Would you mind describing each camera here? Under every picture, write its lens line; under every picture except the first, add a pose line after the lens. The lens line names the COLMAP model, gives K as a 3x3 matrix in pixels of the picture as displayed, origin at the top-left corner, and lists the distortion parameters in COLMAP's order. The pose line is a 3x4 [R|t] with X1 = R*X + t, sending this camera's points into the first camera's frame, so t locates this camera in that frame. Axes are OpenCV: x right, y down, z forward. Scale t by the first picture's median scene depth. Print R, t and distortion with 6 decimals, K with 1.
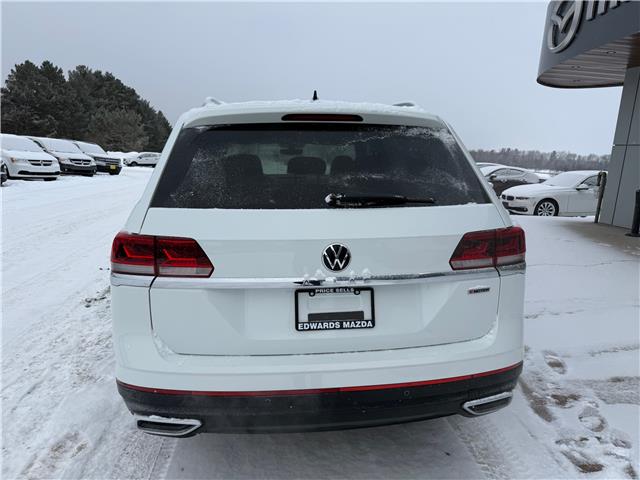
lens RADIAL K [[448.9, 0, 325.3], [0, 448.9, 244.4], [0, 0, 1]] dist [0.046546, -0.057259]
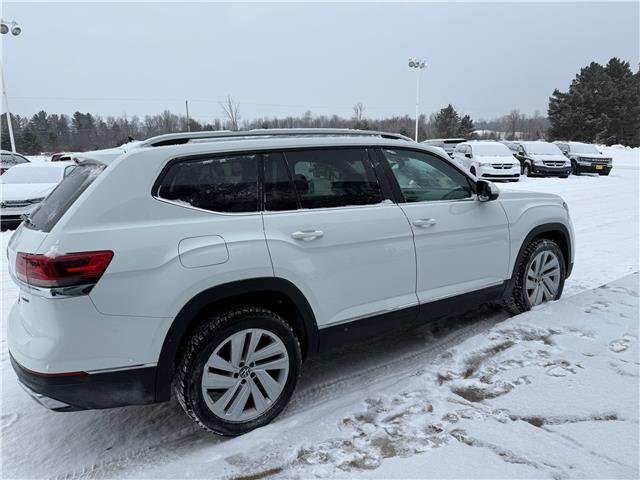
lens RADIAL K [[448.9, 0, 325.9], [0, 448.9, 243.7], [0, 0, 1]] dist [0.046546, -0.057259]
pose [[0.440891, 0.131474, -0.887879, 1.619742], [-0.127886, 0.988323, 0.082844, -0.235390], [0.888403, 0.077023, 0.452556, 1.036363]]
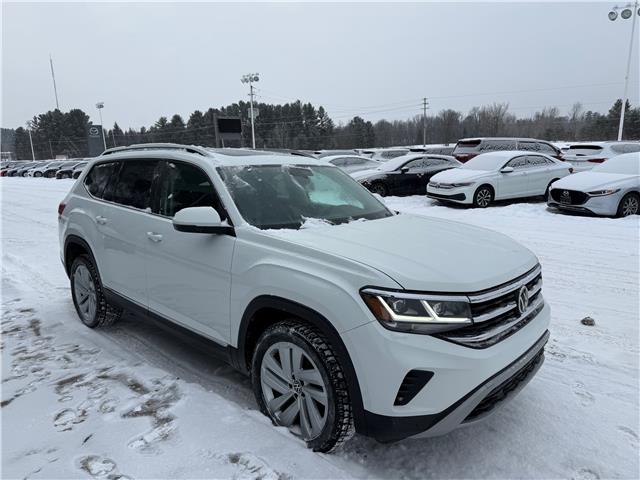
lens RADIAL K [[448.9, 0, 323.6], [0, 448.9, 242.3], [0, 0, 1]] dist [0.046546, -0.057259]
pose [[-0.757352, 0.108344, -0.643956, 0.935327], [-0.137012, 0.937824, 0.318926, -0.821096], [0.638472, 0.329769, -0.695418, 3.656906]]
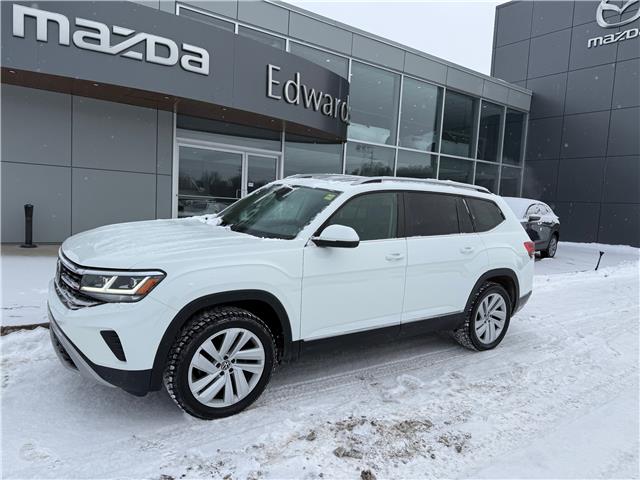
lens RADIAL K [[448.9, 0, 326.4], [0, 448.9, 243.9], [0, 0, 1]] dist [0.046546, -0.057259]
pose [[-0.478621, -0.152343, 0.864704, -2.076266], [0.095306, 0.969999, 0.223647, -0.705702], [-0.872834, 0.189454, -0.449743, 3.066858]]
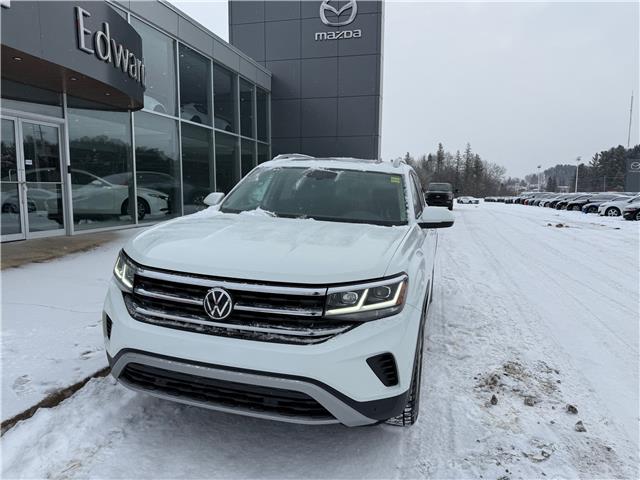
lens RADIAL K [[448.9, 0, 325.2], [0, 448.9, 237.9], [0, 0, 1]] dist [0.046546, -0.057259]
pose [[-0.925226, -0.100629, 0.365829, -0.901240], [0.018402, 0.951152, 0.308175, -0.829968], [-0.378970, 0.291863, -0.878179, 4.003237]]
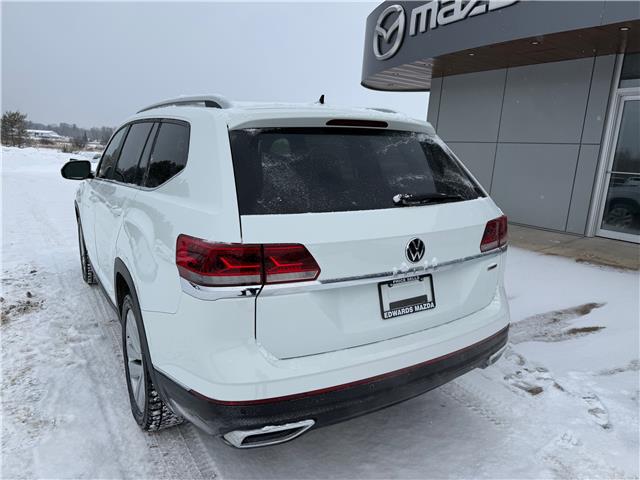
lens RADIAL K [[448.9, 0, 324.3], [0, 448.9, 242.9], [0, 0, 1]] dist [0.046546, -0.057259]
pose [[0.905467, -0.078825, 0.417032, -0.536245], [0.070187, 0.996883, 0.036032, -0.038089], [-0.418573, -0.003356, 0.908177, 0.047689]]
